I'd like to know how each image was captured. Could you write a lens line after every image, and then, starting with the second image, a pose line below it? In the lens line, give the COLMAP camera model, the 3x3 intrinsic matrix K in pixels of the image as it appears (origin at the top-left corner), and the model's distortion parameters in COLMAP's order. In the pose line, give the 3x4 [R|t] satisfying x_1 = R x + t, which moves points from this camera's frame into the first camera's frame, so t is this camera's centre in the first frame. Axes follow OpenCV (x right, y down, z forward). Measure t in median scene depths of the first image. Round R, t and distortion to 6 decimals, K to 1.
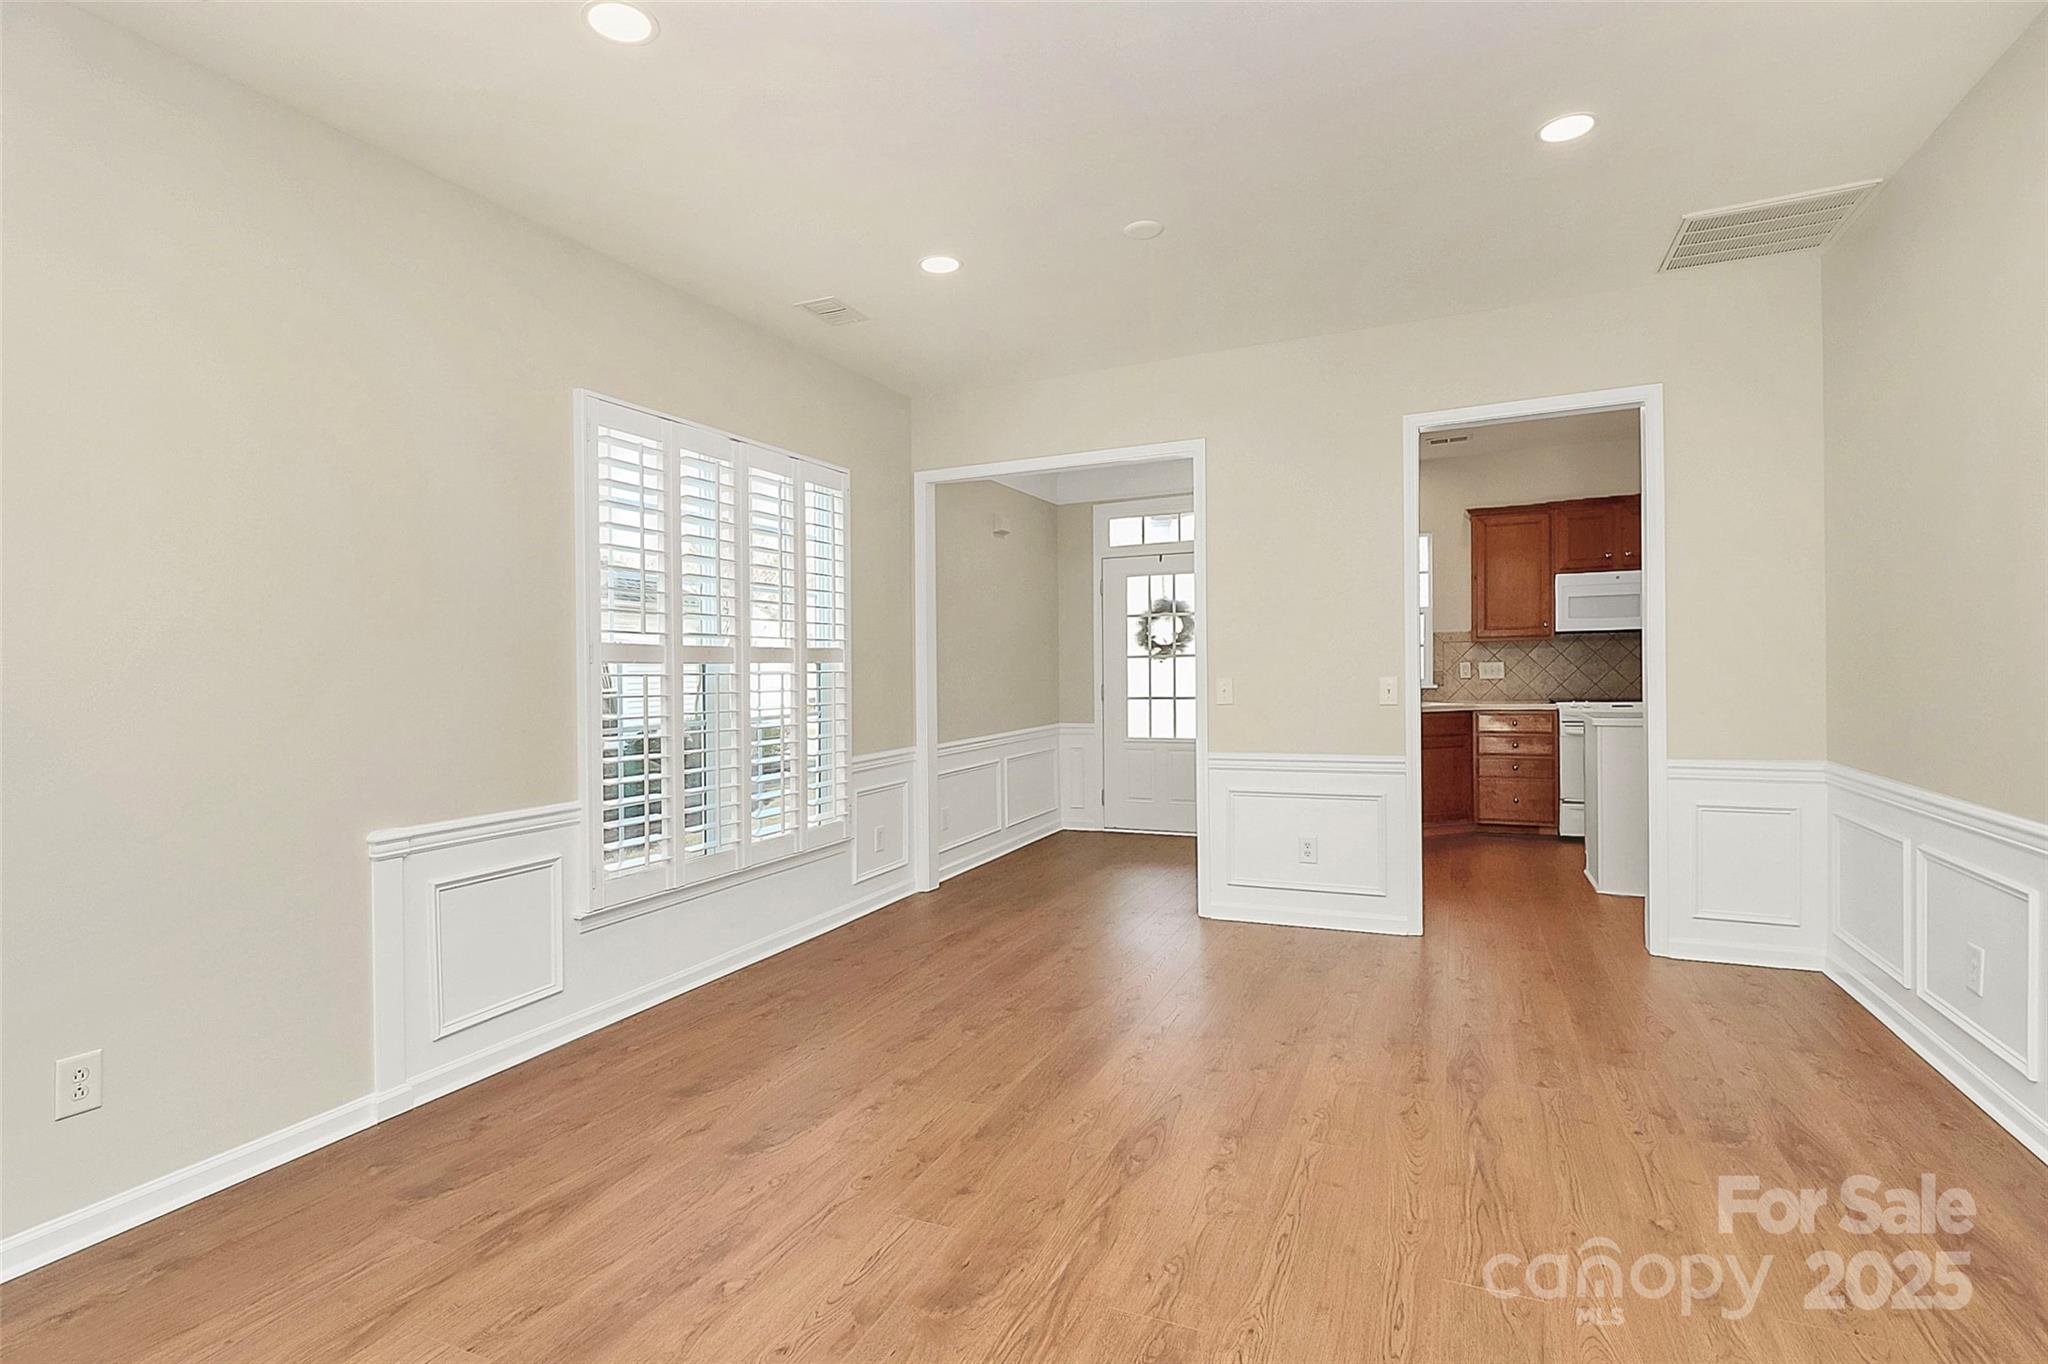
lens RADIAL K [[999.0, 0, 1024.0], [0, 999.0, 682.0], [0, 0, 1]] dist [0.003917, -0.000003]
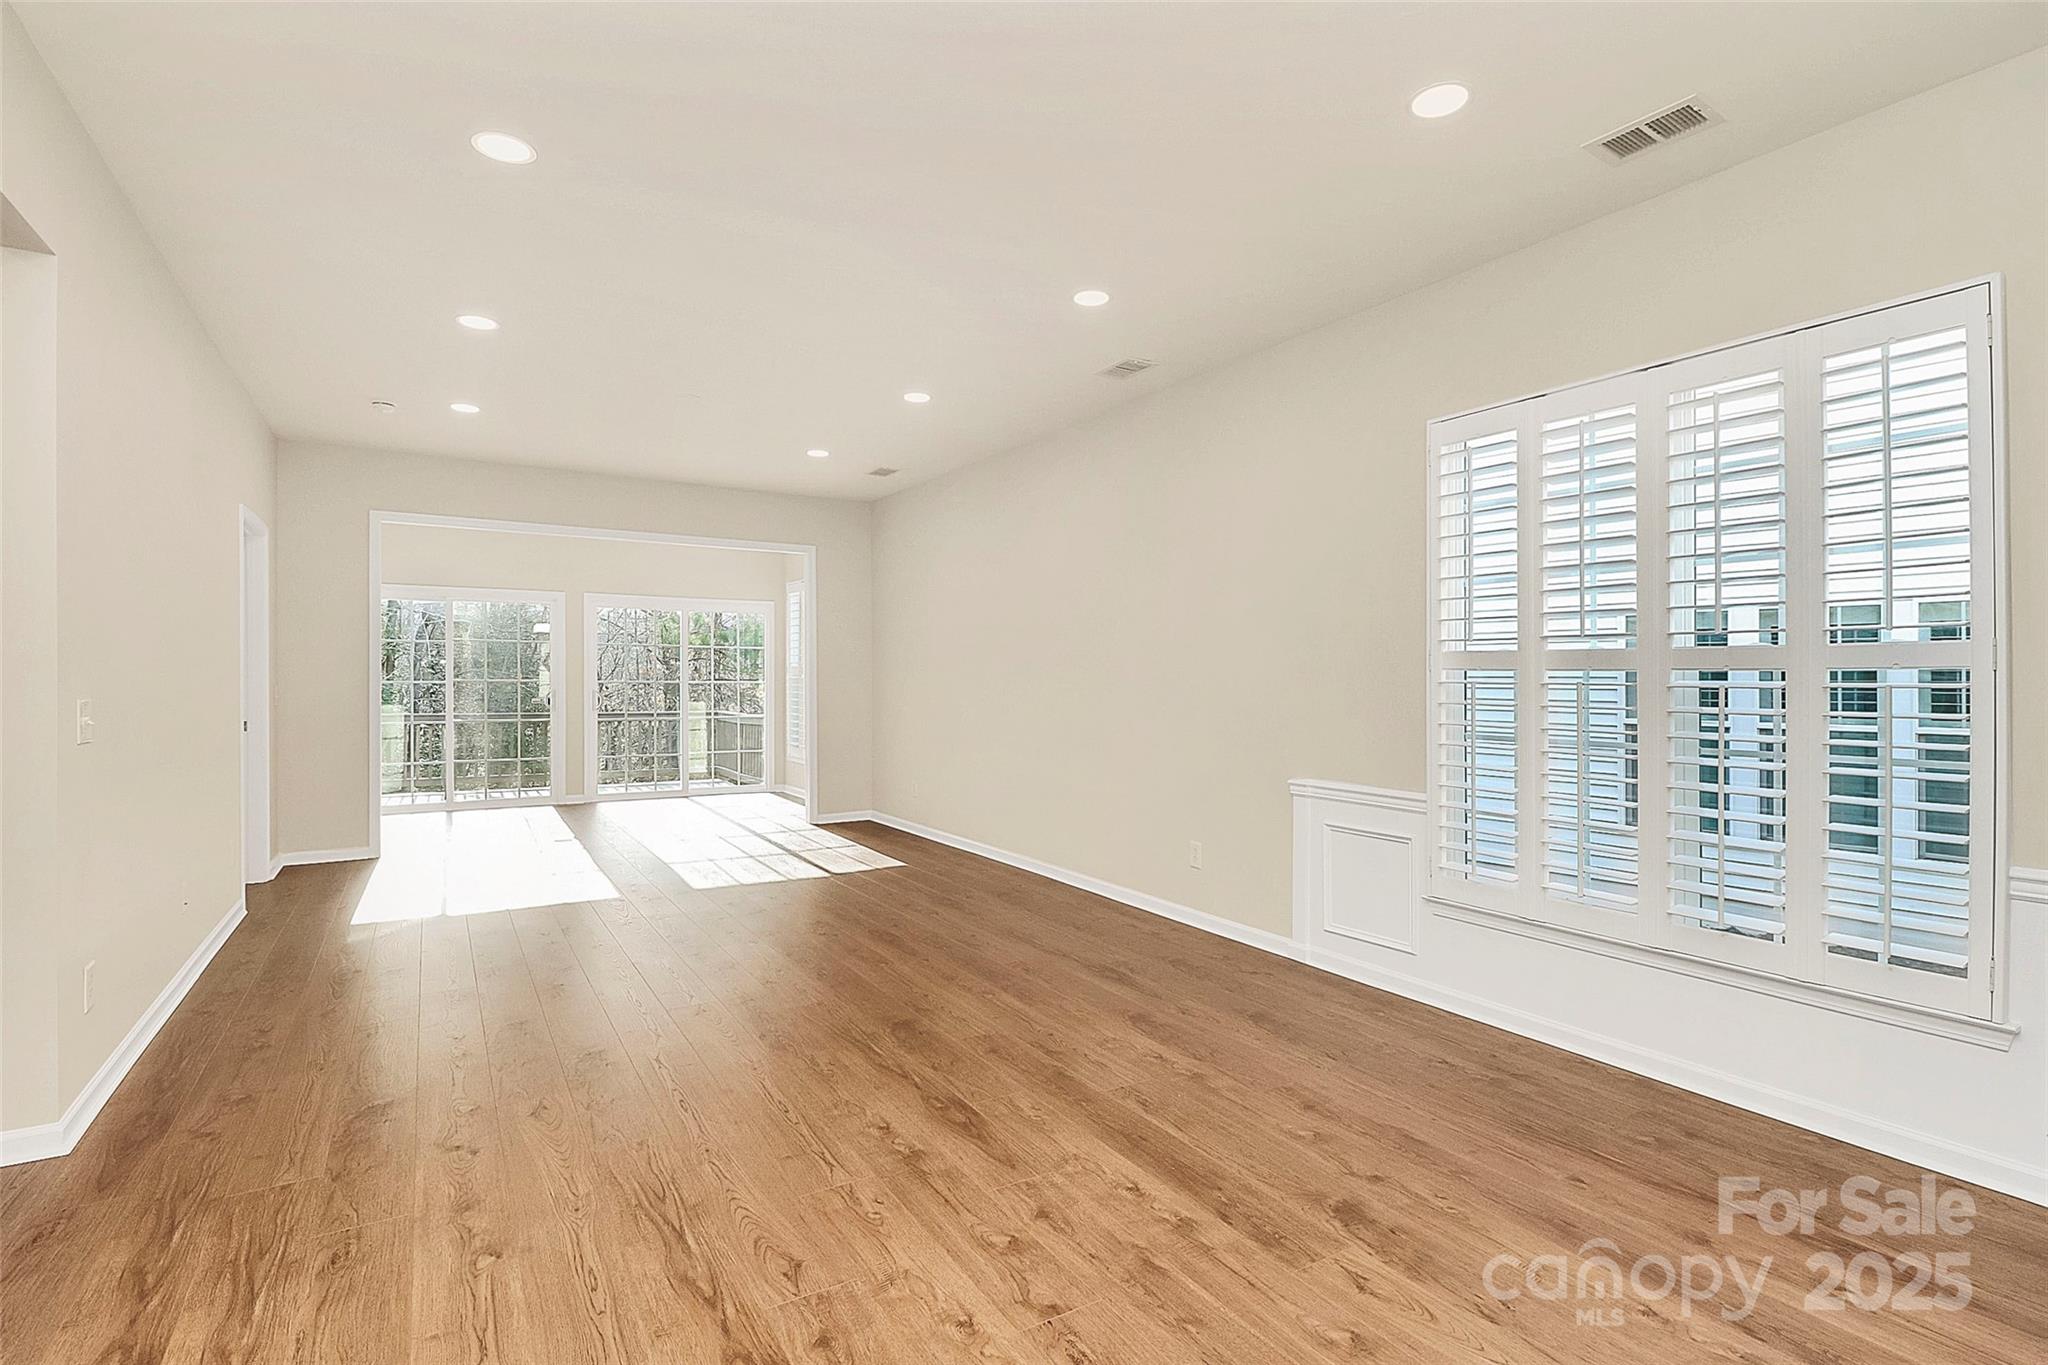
lens RADIAL K [[999.0, 0, 1024.0], [0, 999.0, 682.5], [0, 0, 1]] dist [0.003917, -0.000003]
pose [[-0.583327, 0.008592, -0.812192, 0.929346], [-0.011745, 0.999750, 0.019012, -0.027468], [0.812152, 0.020629, -0.583081, 1.639540]]
